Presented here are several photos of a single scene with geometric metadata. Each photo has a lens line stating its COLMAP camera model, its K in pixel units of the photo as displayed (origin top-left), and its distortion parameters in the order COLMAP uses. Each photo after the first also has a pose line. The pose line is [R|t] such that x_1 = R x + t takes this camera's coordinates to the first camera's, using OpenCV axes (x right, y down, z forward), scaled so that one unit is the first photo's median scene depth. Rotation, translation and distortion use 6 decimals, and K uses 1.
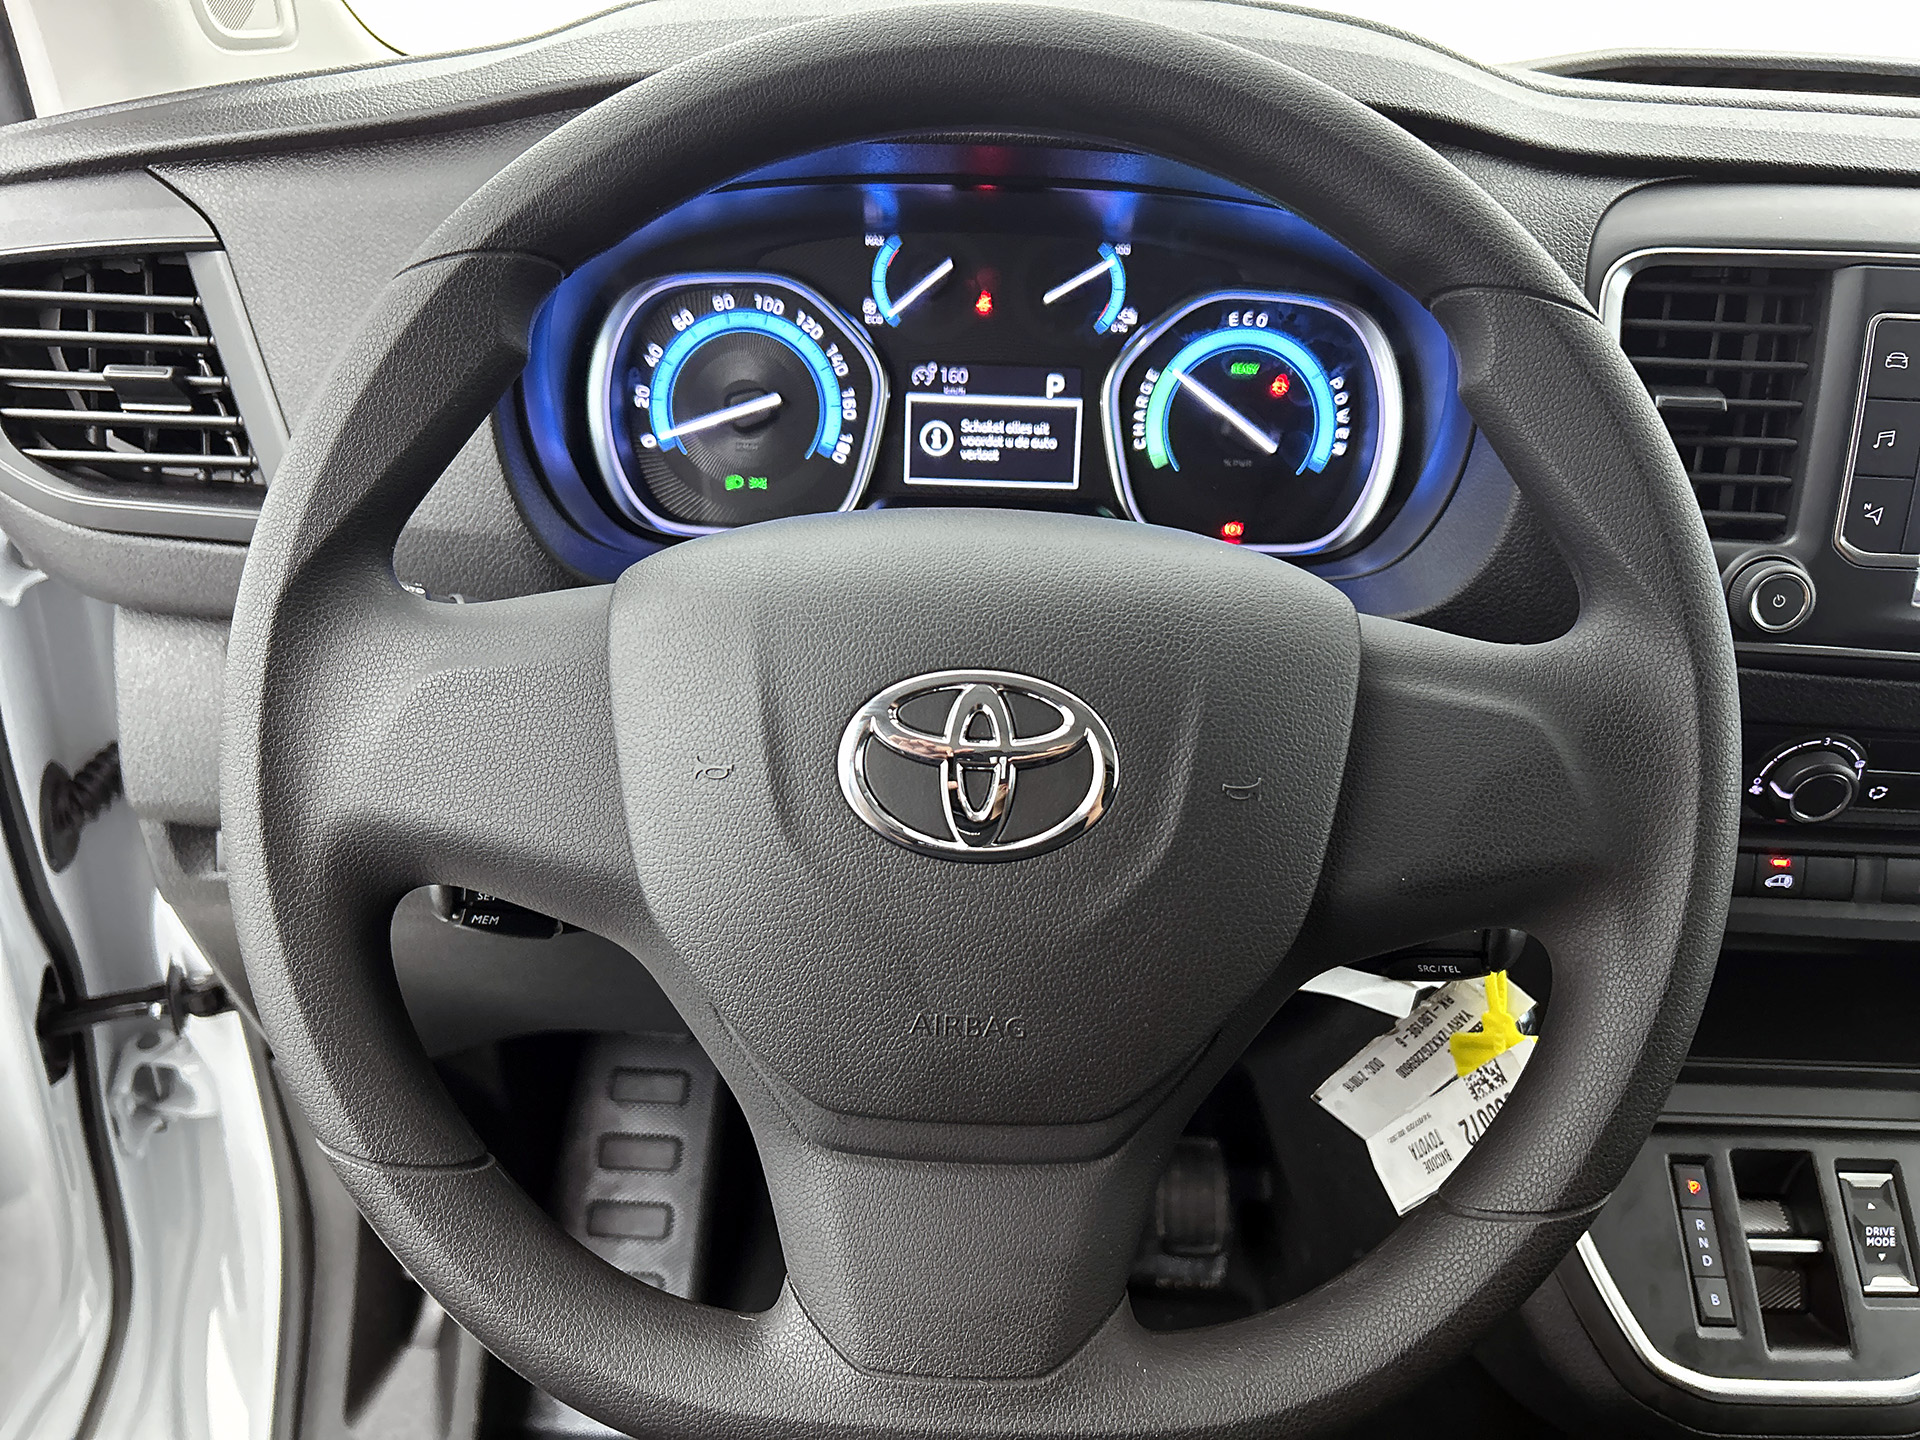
lens RADIAL K [[1475.3, 0, 959.4], [0, 1475.3, 760.7], [0, 0, 1]] dist [0.089267, -0.151509]
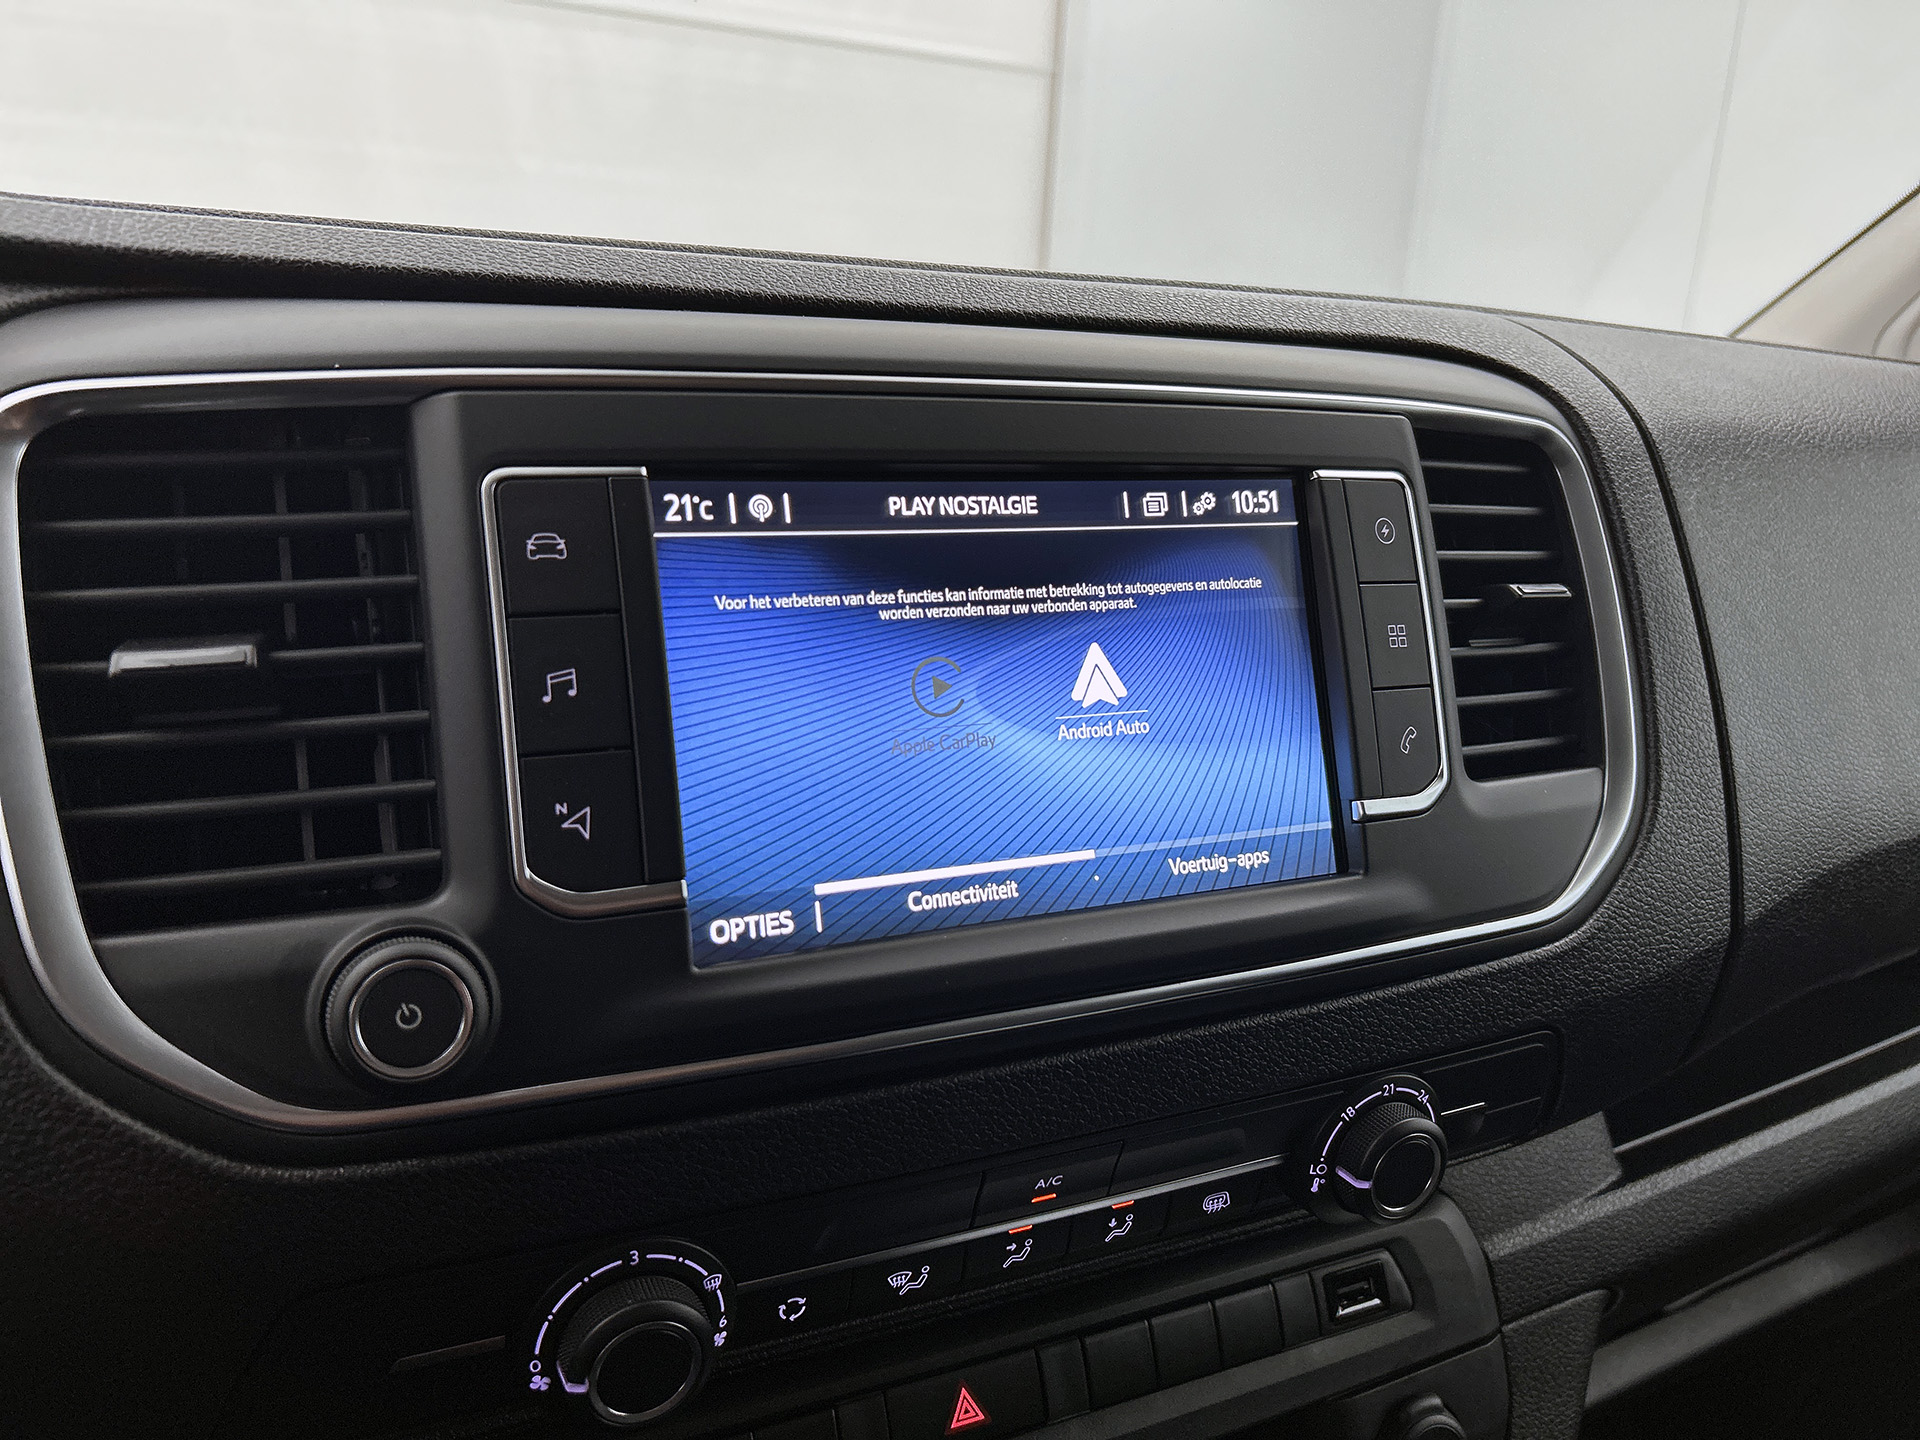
lens RADIAL K [[1477.3, 0, 960.0], [0, 1477.3, 720.0], [0, 0, 1]] dist [-0.004858, -0.001569]
pose [[0.883006, -0.100090, 0.458566, 0.399199], [0.244938, 0.931678, -0.268293, -0.018676], [-0.400382, 0.349225, 0.847193, 0.389598]]
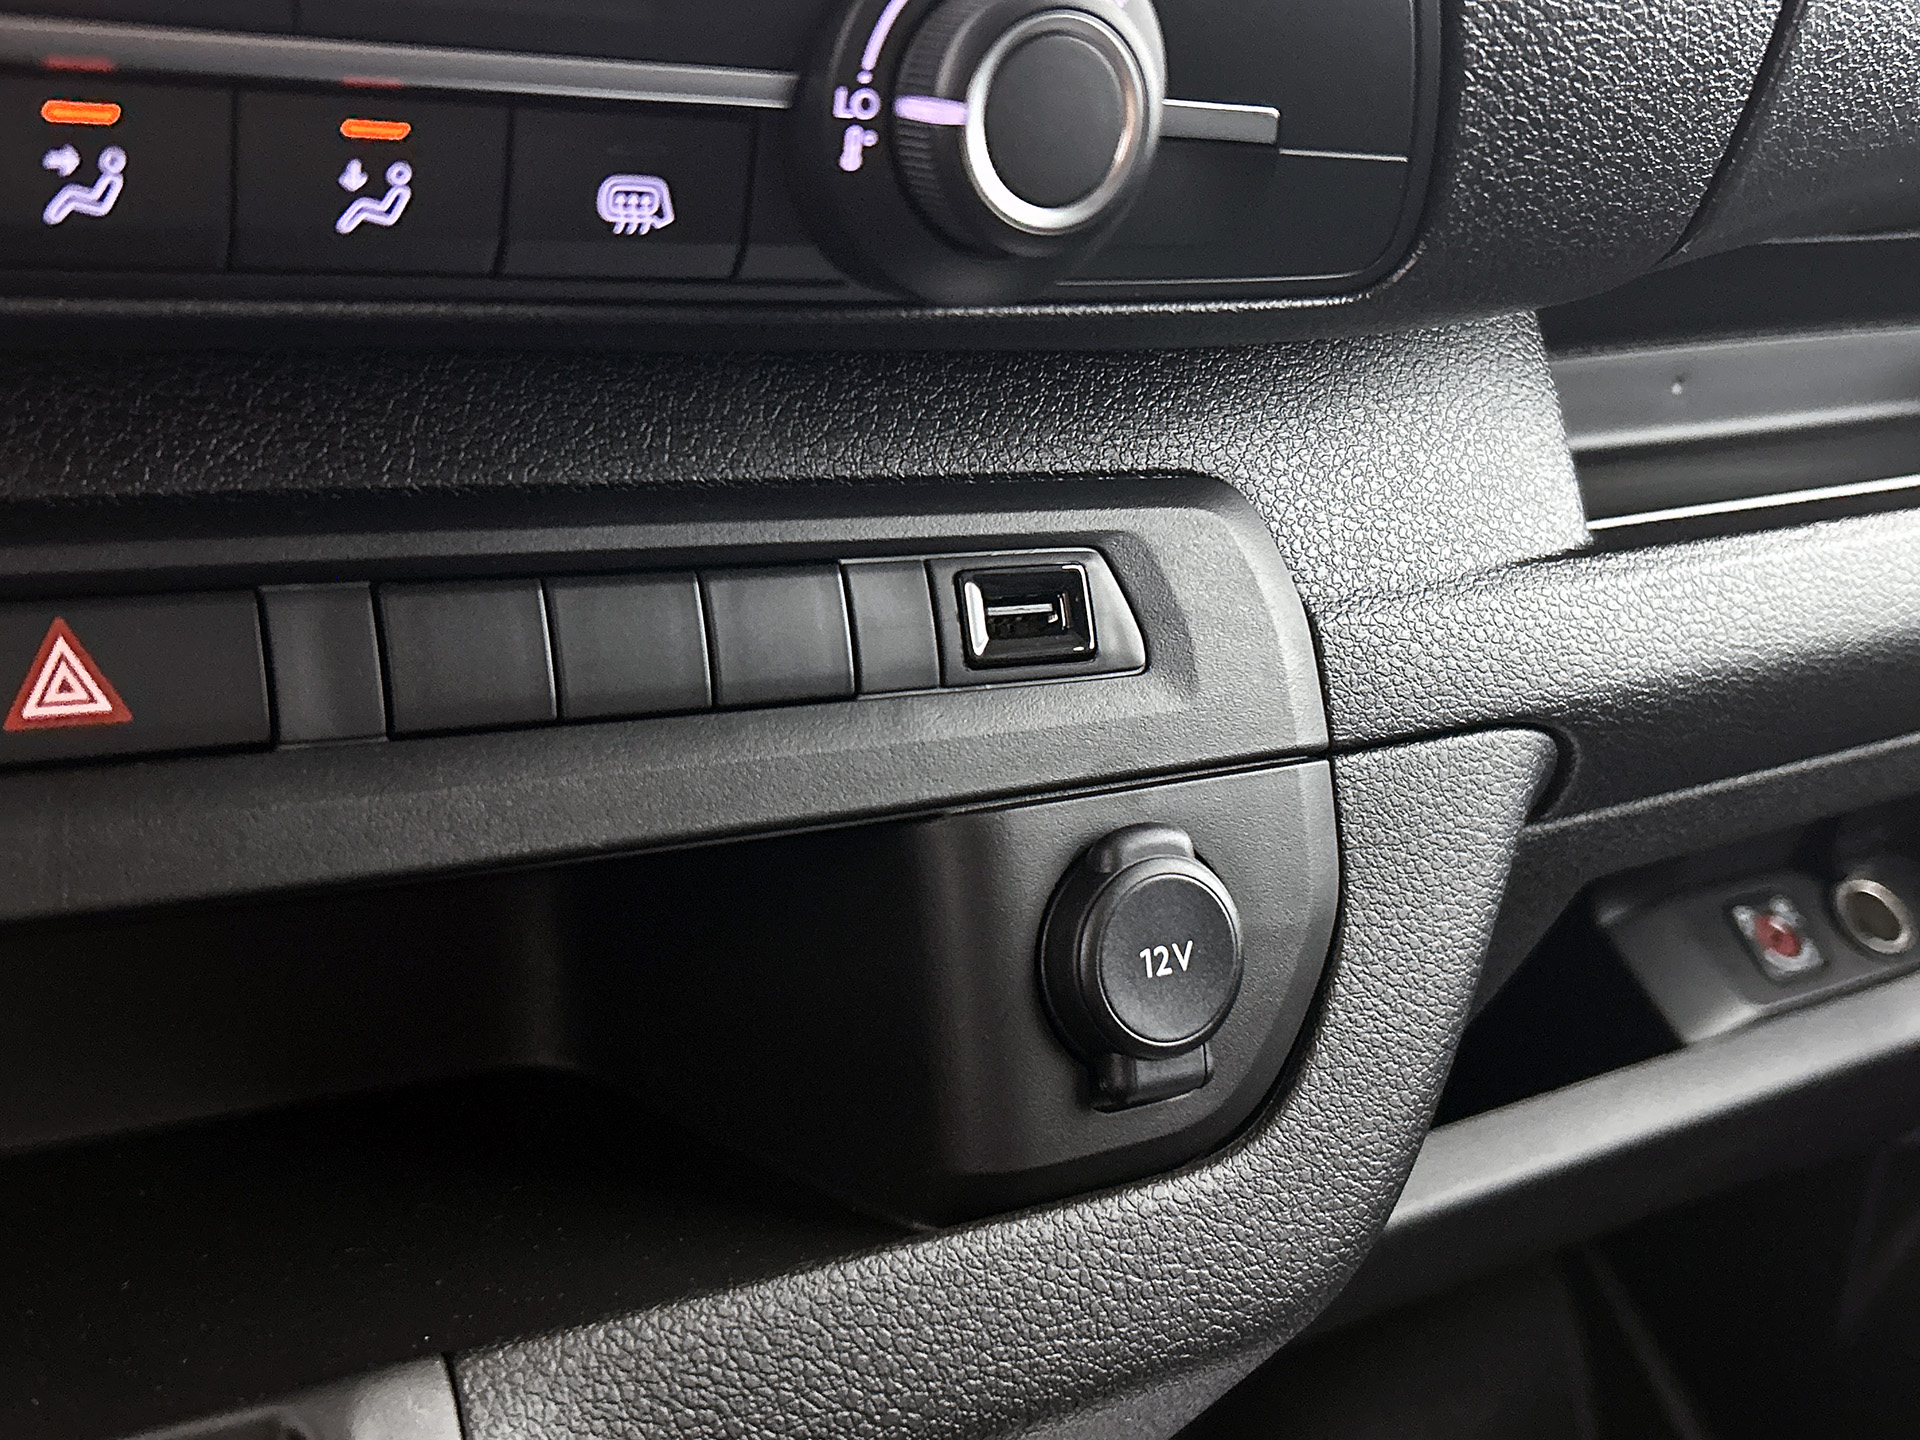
lens RADIAL K [[1950.5, 0, 960.0], [0, 1950.5, 720.0], [0, 0, 1]] dist [-0.024363, -0.018133]
pose [[0.849356, -0.112315, 0.515732, 0.600243], [0.241189, 0.951707, -0.189952, 0.187710], [-0.469491, 0.285725, 0.835428, 0.626899]]
